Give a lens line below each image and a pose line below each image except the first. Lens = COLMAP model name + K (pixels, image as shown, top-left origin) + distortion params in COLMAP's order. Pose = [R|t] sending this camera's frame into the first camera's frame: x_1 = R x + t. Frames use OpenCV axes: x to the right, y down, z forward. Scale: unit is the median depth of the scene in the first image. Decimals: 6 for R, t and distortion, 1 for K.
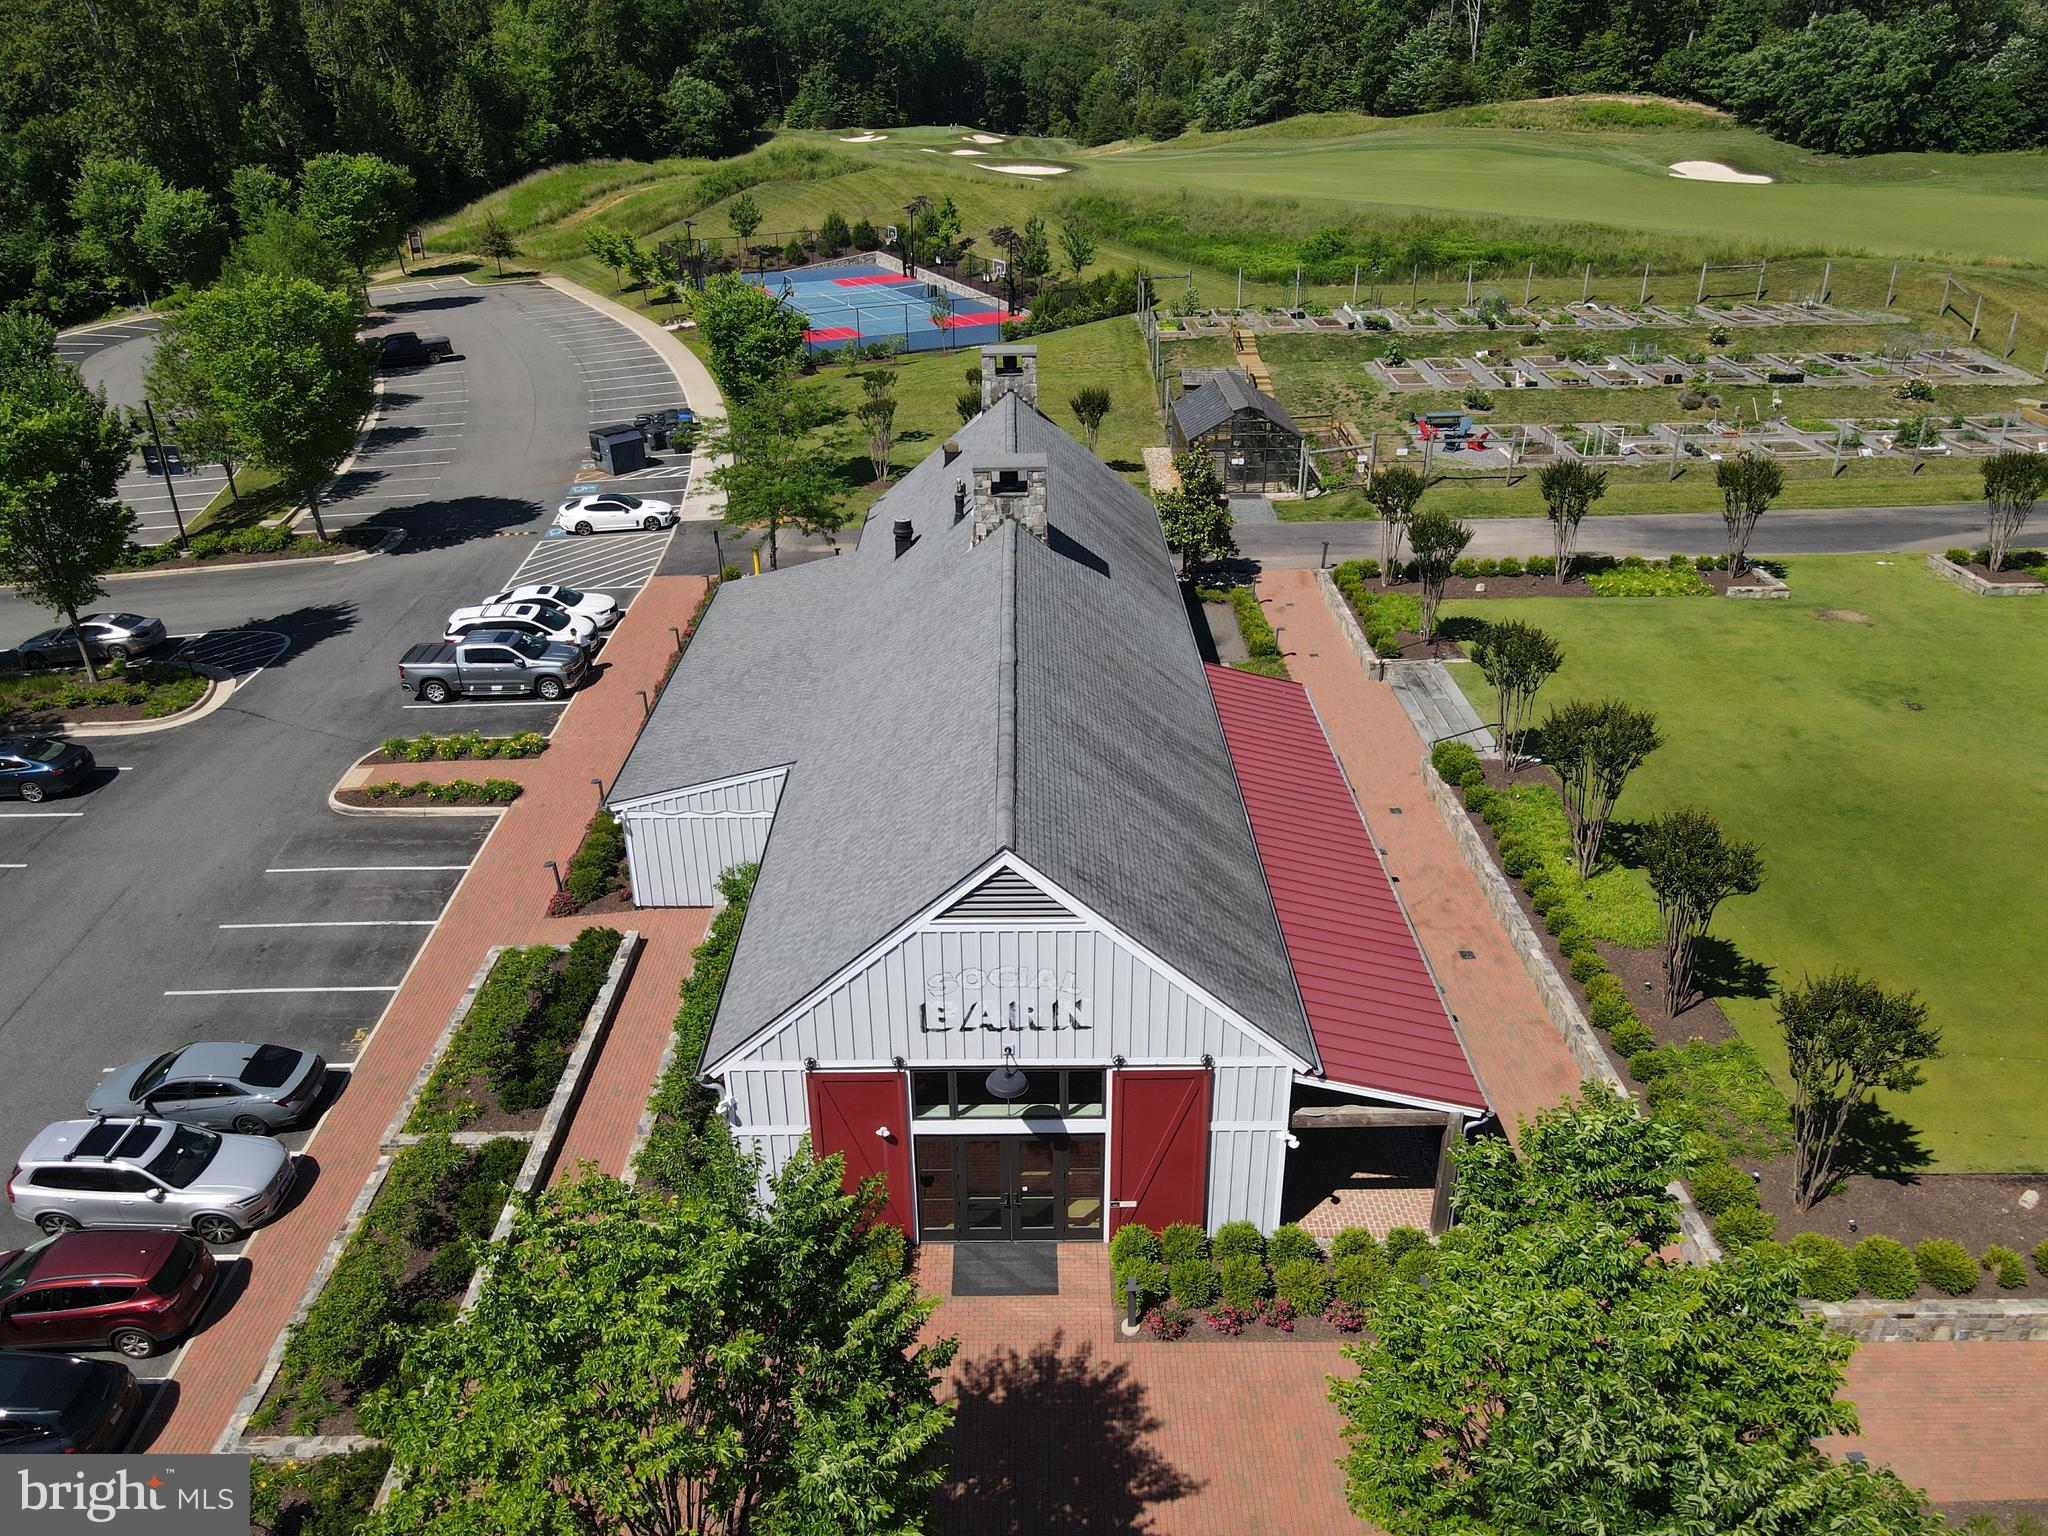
lens RADIAL K [[1483.9, 0, 1024.0], [0, 1483.9, 768.0], [0, 0, 1]] dist [-0.003102, 0.001724]
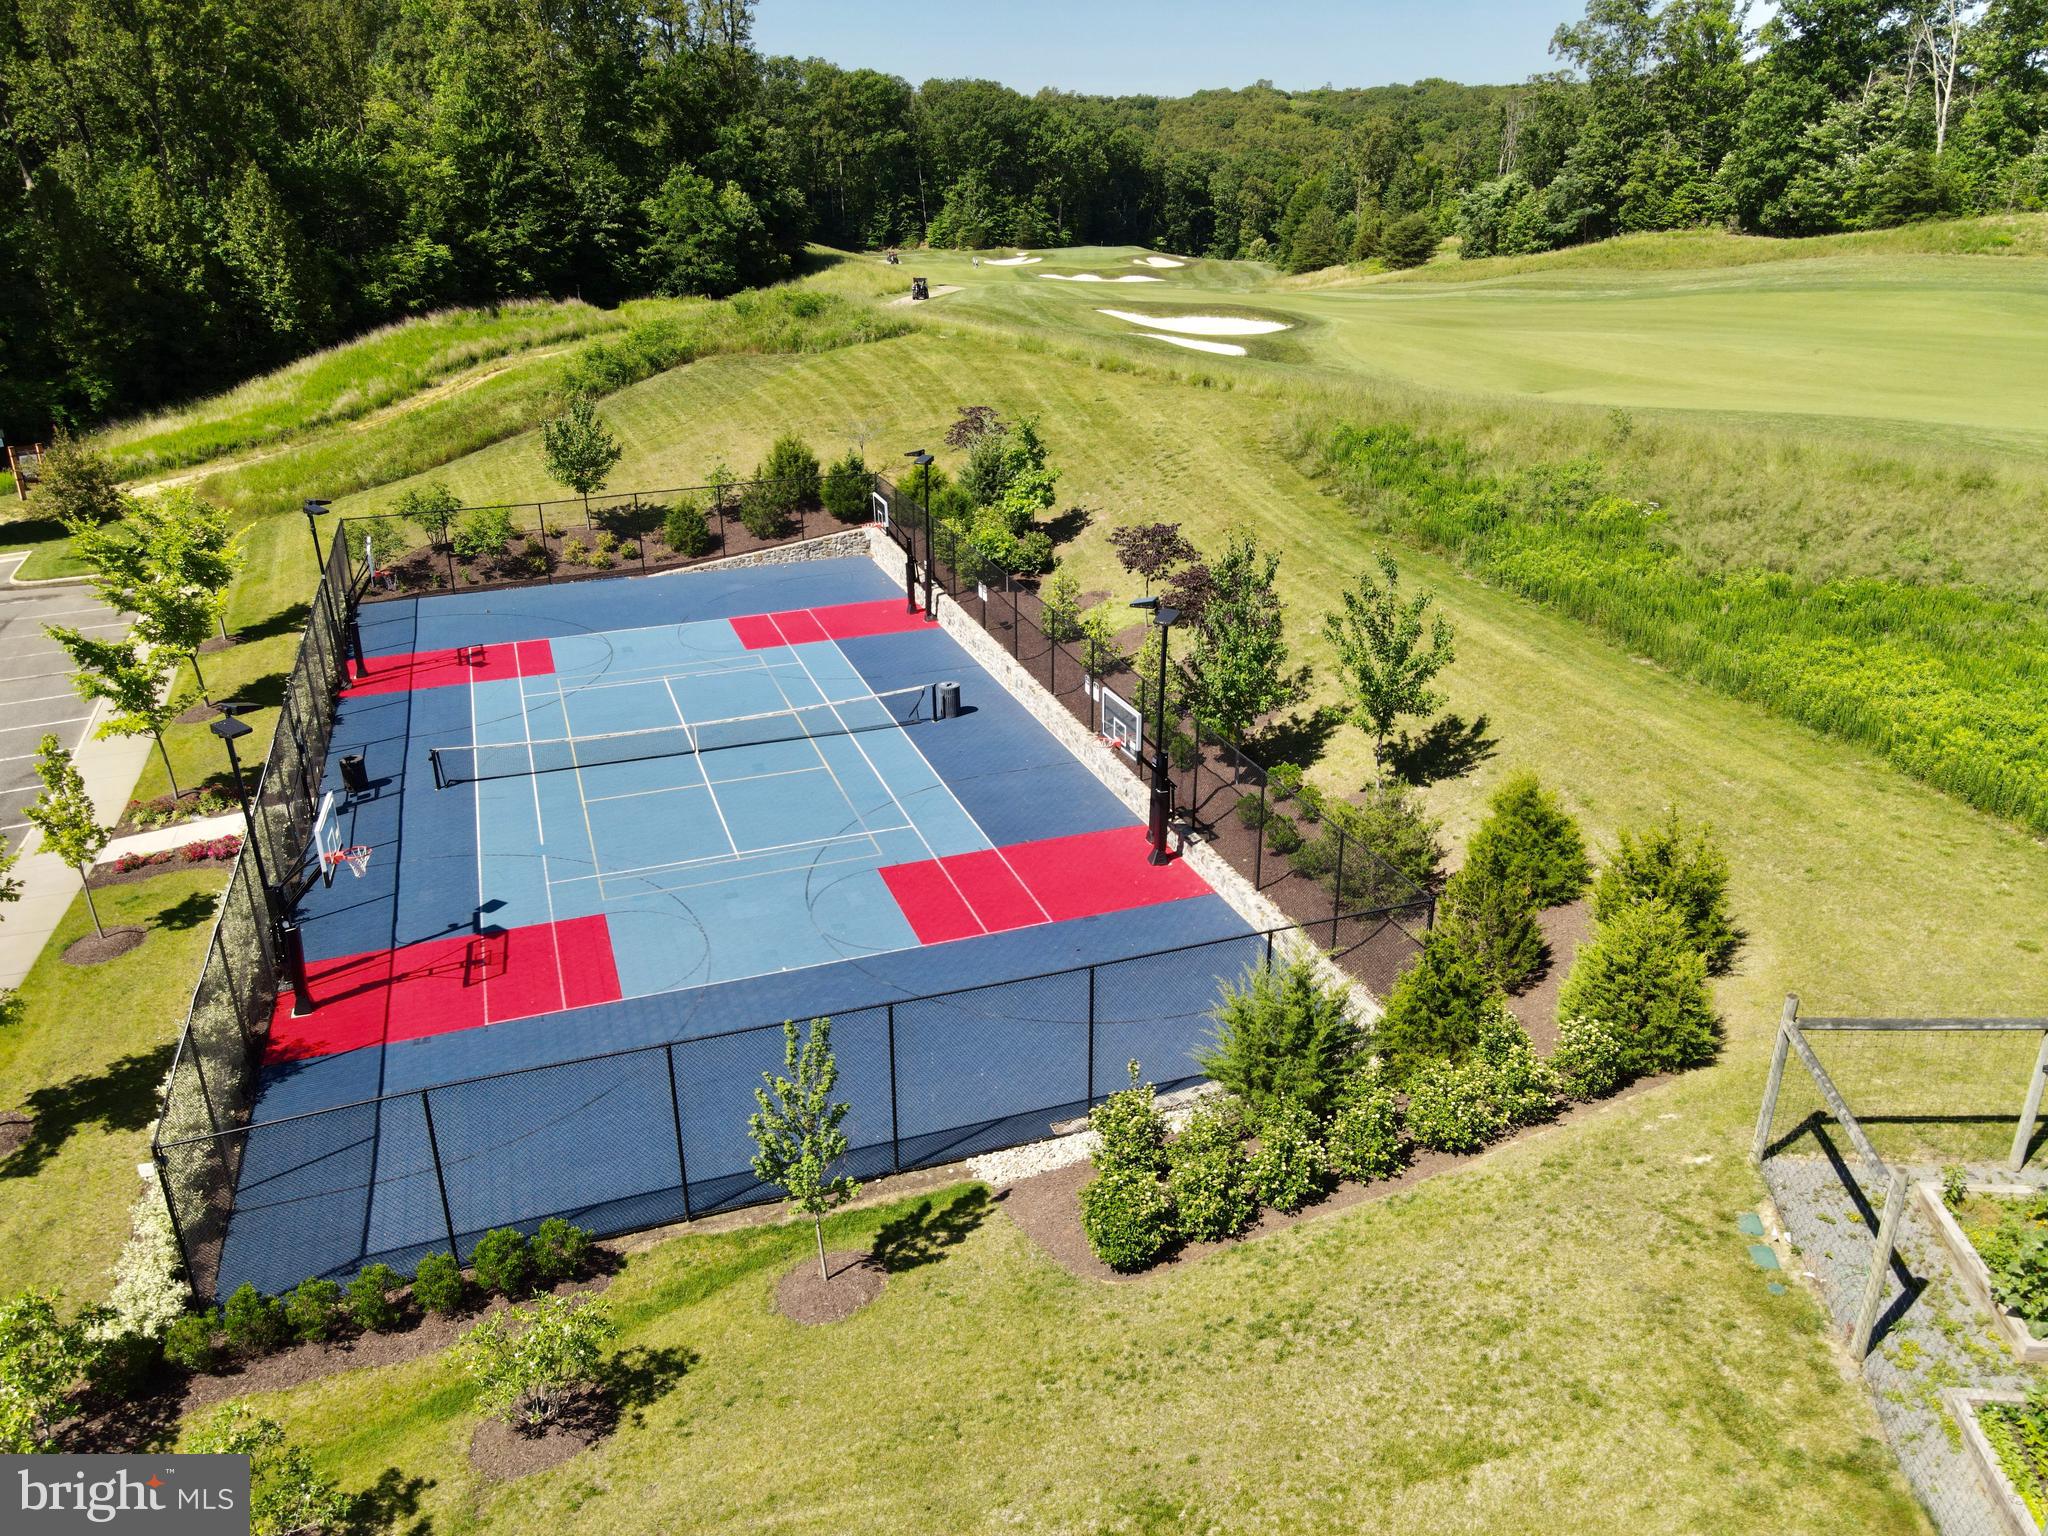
lens RADIAL K [[1483.9, 0, 1024.0], [0, 1483.9, 768.0], [0, 0, 1]] dist [-0.003102, 0.001724]
pose [[0.993172, 0.041734, -0.108941, -0.001880], [-0.049163, 0.996580, -0.066418, -0.182124], [0.105797, 0.071320, 0.991827, 0.415250]]
